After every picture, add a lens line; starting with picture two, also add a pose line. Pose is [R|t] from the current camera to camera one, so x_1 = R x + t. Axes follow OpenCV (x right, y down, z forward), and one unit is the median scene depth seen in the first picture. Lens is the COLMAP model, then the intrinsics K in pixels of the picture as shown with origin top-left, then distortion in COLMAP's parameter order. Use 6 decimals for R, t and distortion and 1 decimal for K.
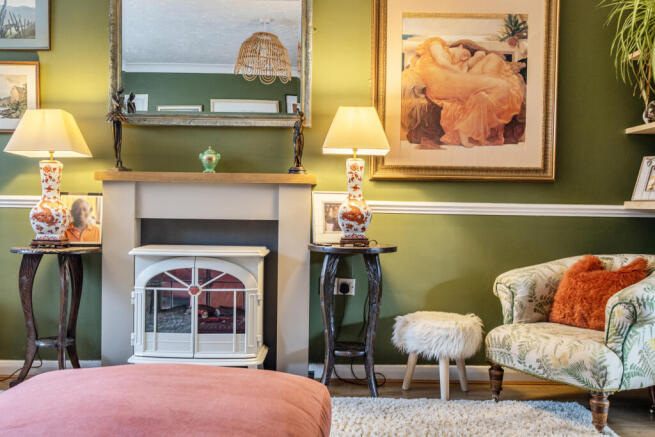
lens RADIAL K [[655.3, 0, 327.5], [0, 655.3, 218.5], [0, 0, 1]] dist [0.000346, 0.006368]
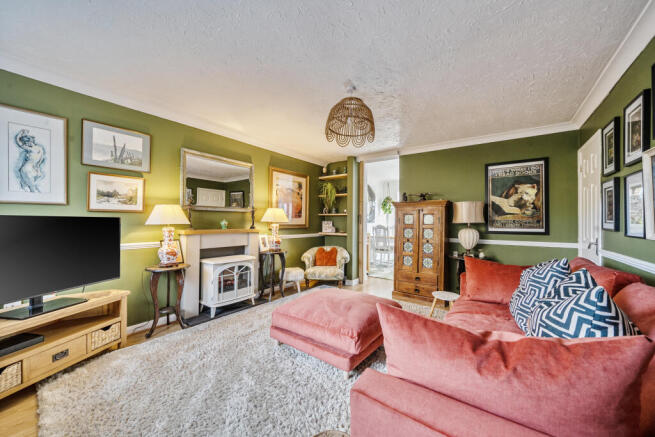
lens RADIAL K [[247.6, 0, 327.5], [0, 247.6, 218.5], [0, 0, 1]] dist [0.000251, 0.000011]
pose [[0.598281, 0.000249, 0.801286, -0.744670], [0.018421, 0.999731, -0.014065, -0.092172], [-0.801075, 0.023175, 0.598116, 0.071025]]
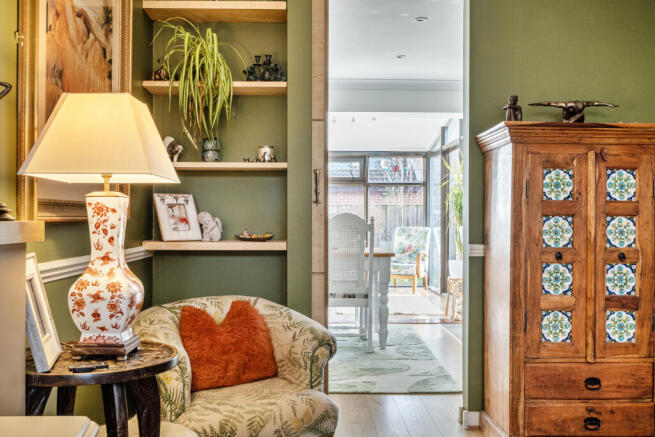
lens RADIAL K [[655.3, 0, 327.5], [0, 655.3, 218.5], [0, 0, 1]] dist [0.000346, 0.006368]
pose [[-0.011304, -0.018533, 0.999764, -0.476879], [0.018135, 0.999660, 0.018736, -0.073334], [-0.999772, 0.018342, -0.010964, 0.795199]]
